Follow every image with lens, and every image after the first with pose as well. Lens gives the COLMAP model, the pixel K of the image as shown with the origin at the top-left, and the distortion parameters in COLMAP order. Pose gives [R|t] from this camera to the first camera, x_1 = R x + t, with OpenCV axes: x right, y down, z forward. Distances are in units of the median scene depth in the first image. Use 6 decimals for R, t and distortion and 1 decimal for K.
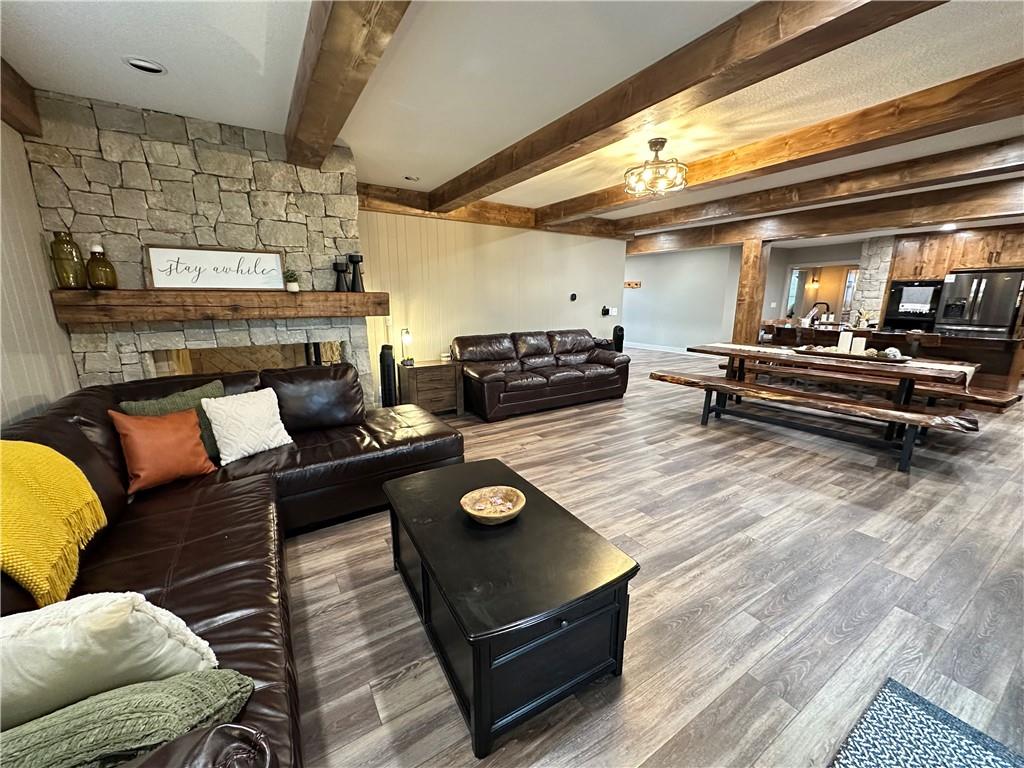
lens RADIAL K [[404.6, 0, 511.2], [0, 404.6, 391.0], [0, 0, 1]] dist [-0.010823, 0.001893]
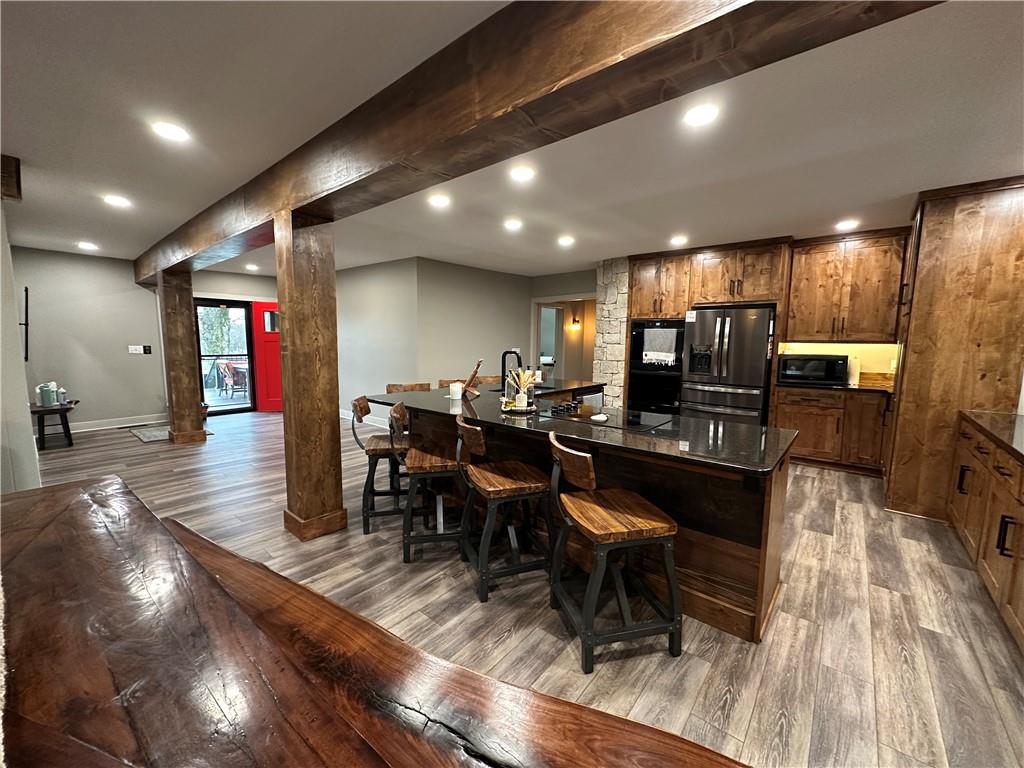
lens RADIAL K [[404.6, 0, 508.7], [0, 404.6, 388.8], [0, 0, 1]] dist [-0.010823, 0.001893]
pose [[0.955598, -0.019380, 0.294035, 0.564163], [0.051241, 0.993561, -0.101046, -0.098856], [-0.290183, 0.111626, 0.950439, 0.425292]]
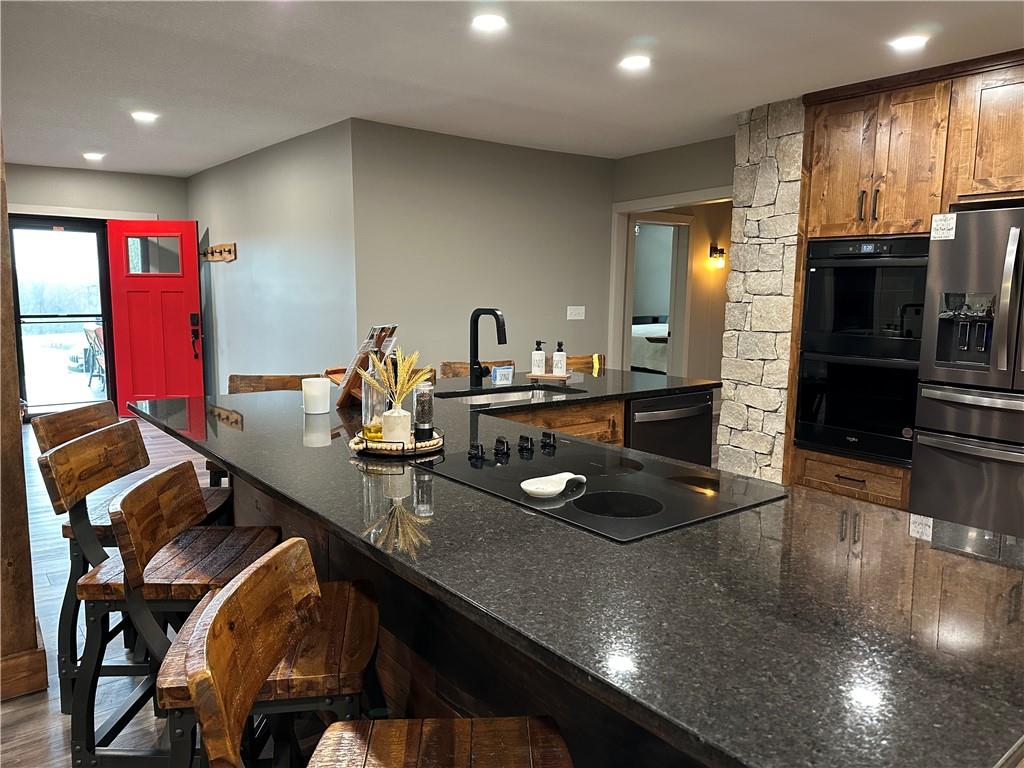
lens RADIAL K [[710.8, 0, 510.1], [0, 710.8, 381.9], [0, 0, 1]] dist [0.058538, -0.067467]
pose [[0.994286, 0.002633, 0.106712, 0.699235], [0.008714, 0.994358, -0.105720, -0.113180], [-0.106388, 0.106046, 0.988654, 0.510686]]
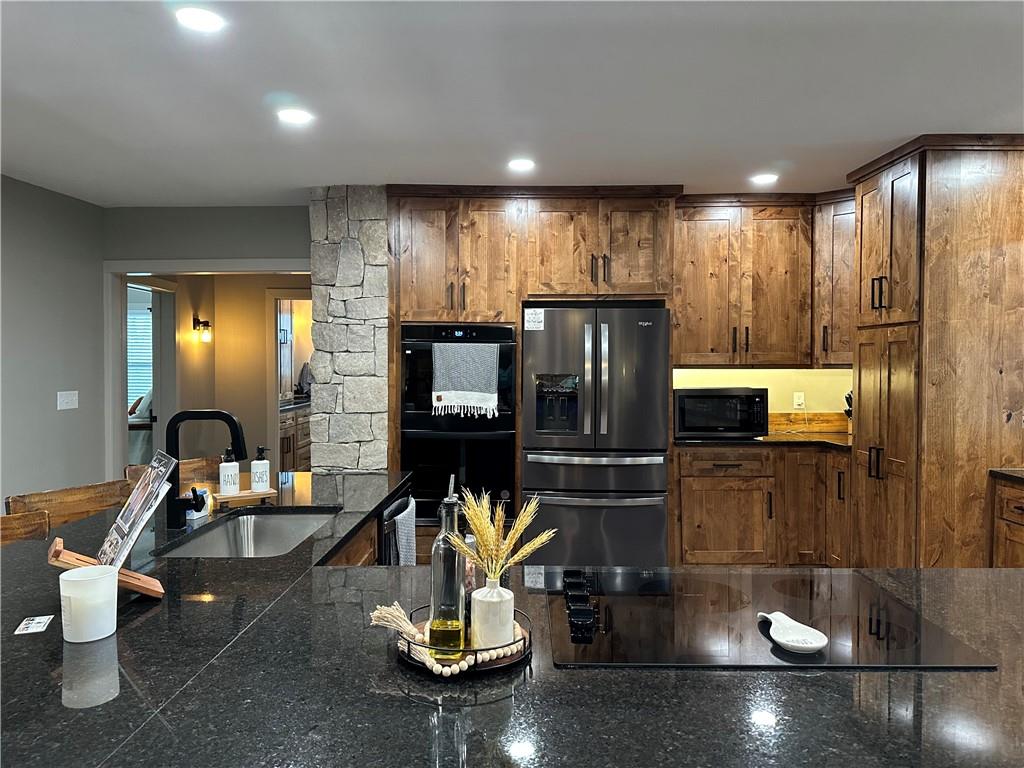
lens RADIAL K [[710.8, 0, 502.8], [0, 710.8, 384.8], [0, 0, 1]] dist [0.058538, -0.067467]
pose [[0.549671, -0.018740, 0.835171, 0.543293], [0.186273, 0.977327, -0.100667, -0.161784], [-0.814349, 0.210904, 0.540699, 0.670805]]
